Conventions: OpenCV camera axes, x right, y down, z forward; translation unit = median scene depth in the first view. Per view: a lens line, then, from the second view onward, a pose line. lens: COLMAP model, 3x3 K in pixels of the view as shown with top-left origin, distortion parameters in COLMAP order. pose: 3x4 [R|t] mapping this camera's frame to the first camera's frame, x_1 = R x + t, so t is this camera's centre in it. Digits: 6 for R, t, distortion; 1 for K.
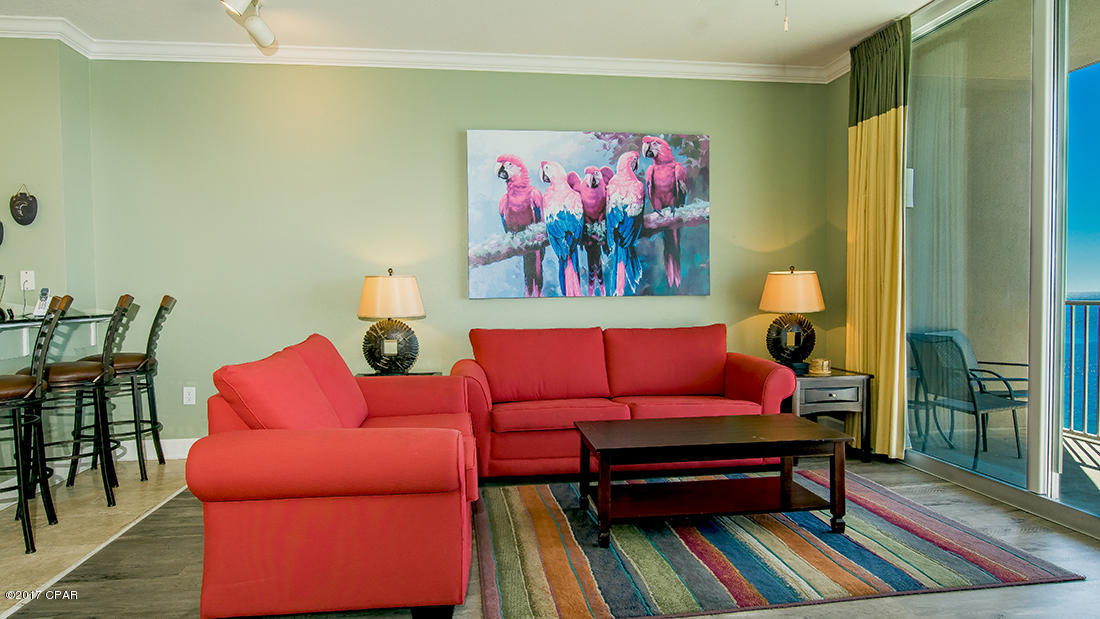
lens RADIAL K [[665.1, 0, 546.8], [0, 665.1, 319.0], [0, 0, 1]] dist [-0.008803, -0.001071]
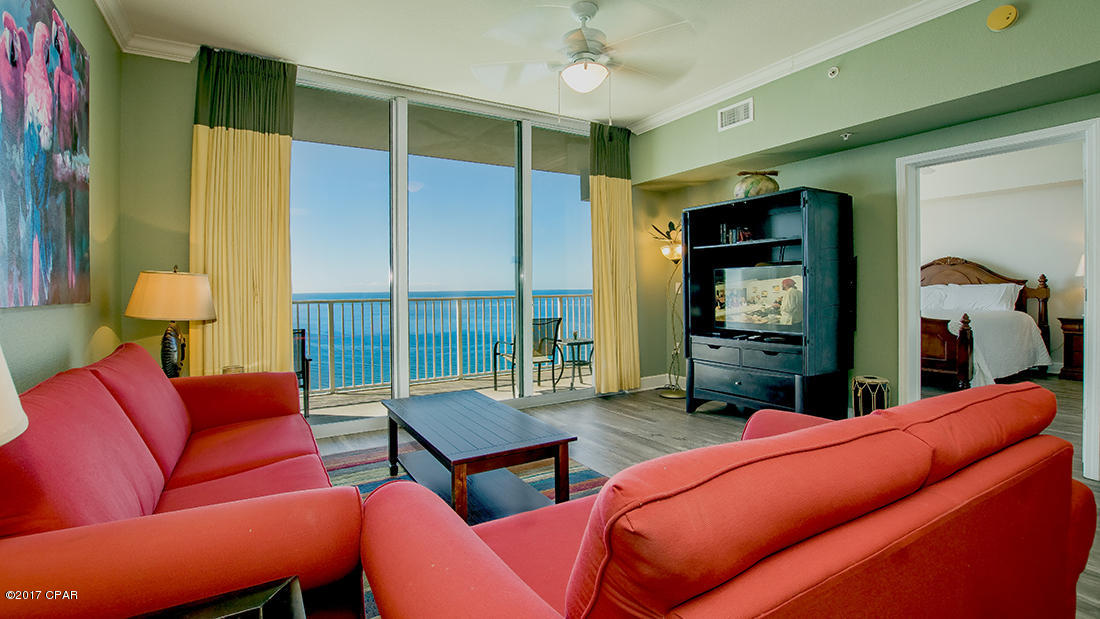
lens RADIAL K [[495.4, 0, 559.8], [0, 495.4, 281.3], [0, 0, 1]] dist [-0.001258, -0.000047]
pose [[-0.425361, 0.028183, 0.904585, -0.393707], [0.064703, 0.997904, -0.000665, -0.026980], [-0.902708, 0.058246, -0.426293, 0.822969]]
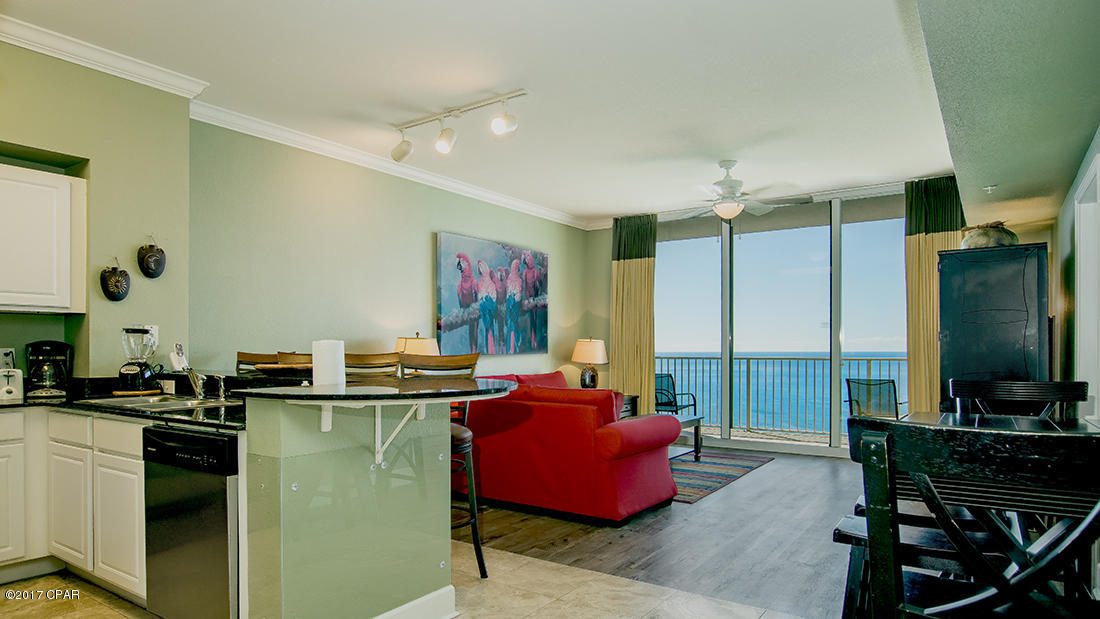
lens RADIAL K [[665.1, 0, 547.4], [0, 665.1, 348.9], [0, 0, 1]] dist [-0.008803, -0.001071]
pose [[0.664818, 0.007497, 0.746968, -0.980951], [0.028759, 0.998951, -0.035623, 0.010447], [-0.746452, 0.045165, 0.663905, -0.059627]]
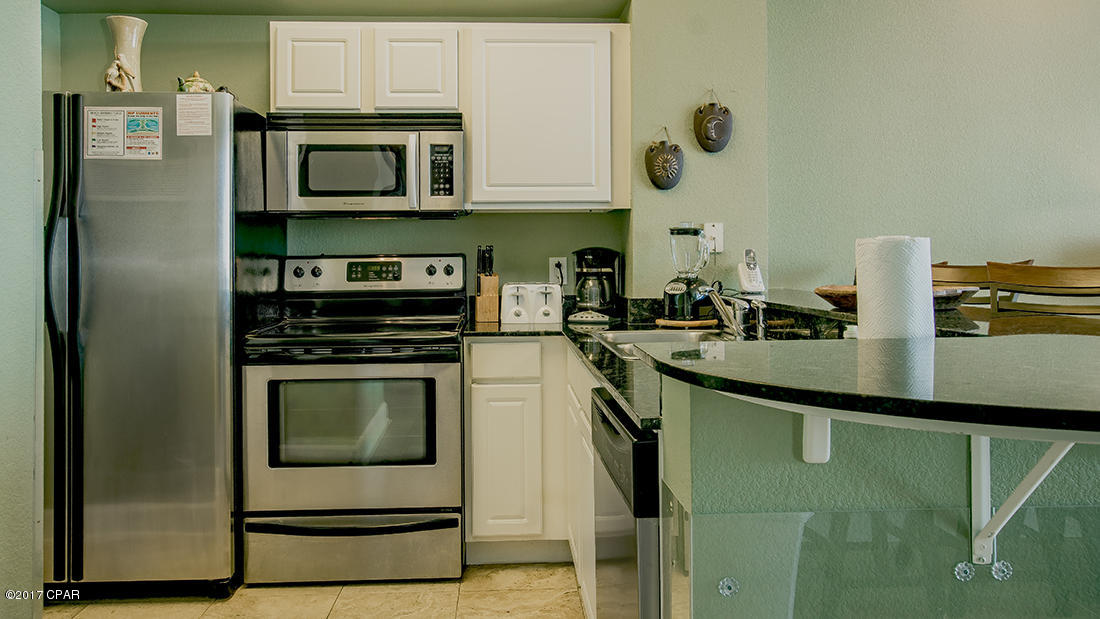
lens RADIAL K [[858.5, 0, 535.7], [0, 858.5, 262.2], [0, 0, 1]] dist [-0.009661, 0.009590]
pose [[0.997332, 0.002396, -0.072955, -0.783983], [-0.005457, 0.999112, -0.041790, 0.001127], [0.072790, 0.042077, 0.996459, 0.134192]]
